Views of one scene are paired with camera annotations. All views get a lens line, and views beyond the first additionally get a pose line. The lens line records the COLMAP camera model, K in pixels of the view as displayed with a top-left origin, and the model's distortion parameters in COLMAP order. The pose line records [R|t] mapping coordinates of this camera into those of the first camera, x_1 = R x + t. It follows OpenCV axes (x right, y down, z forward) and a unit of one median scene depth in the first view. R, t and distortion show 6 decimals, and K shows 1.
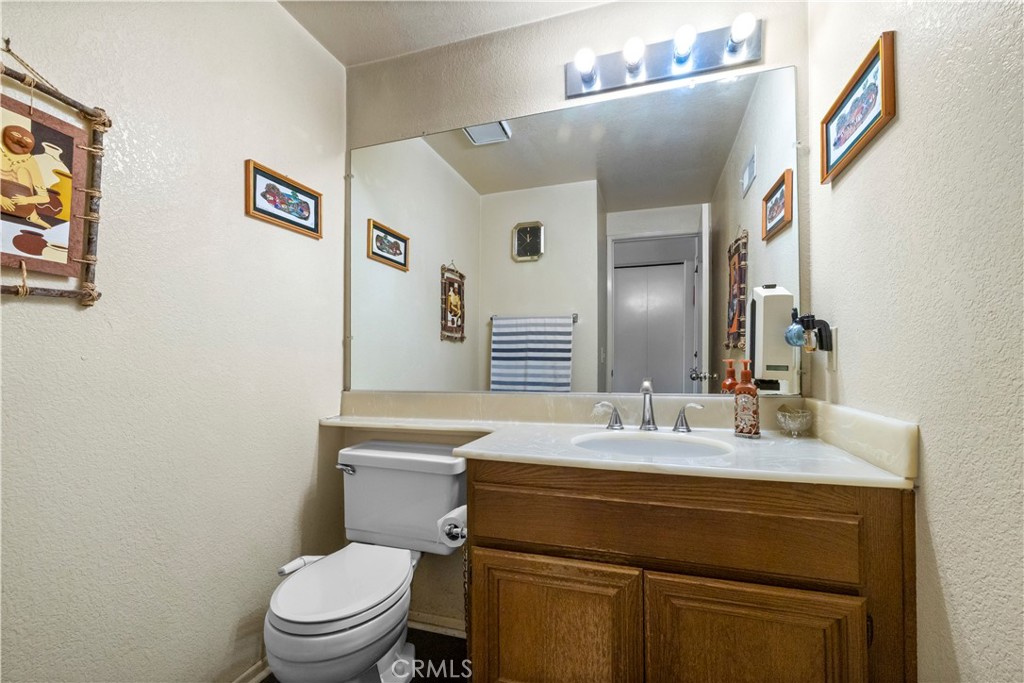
lens RADIAL K [[444.6, 0, 527.4], [0, 444.6, 347.3], [0, 0, 1]] dist [0.000983, -0.000683]
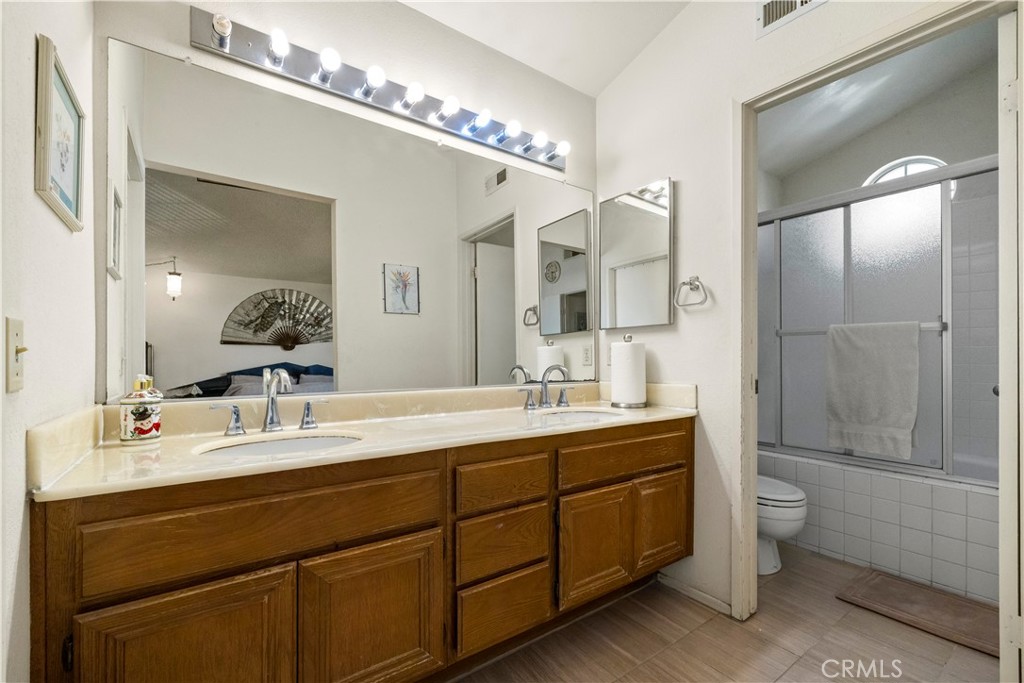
lens RADIAL K [[421.9, 0, 468.7], [0, 421.9, 366.9], [0, 0, 1]] dist [0.000463, -0.000110]
pose [[0.642806, -0.005616, 0.766008, -0.232409], [-0.026660, 0.999203, 0.029697, 0.003399], [-0.765565, -0.039511, 0.642144, 0.073367]]
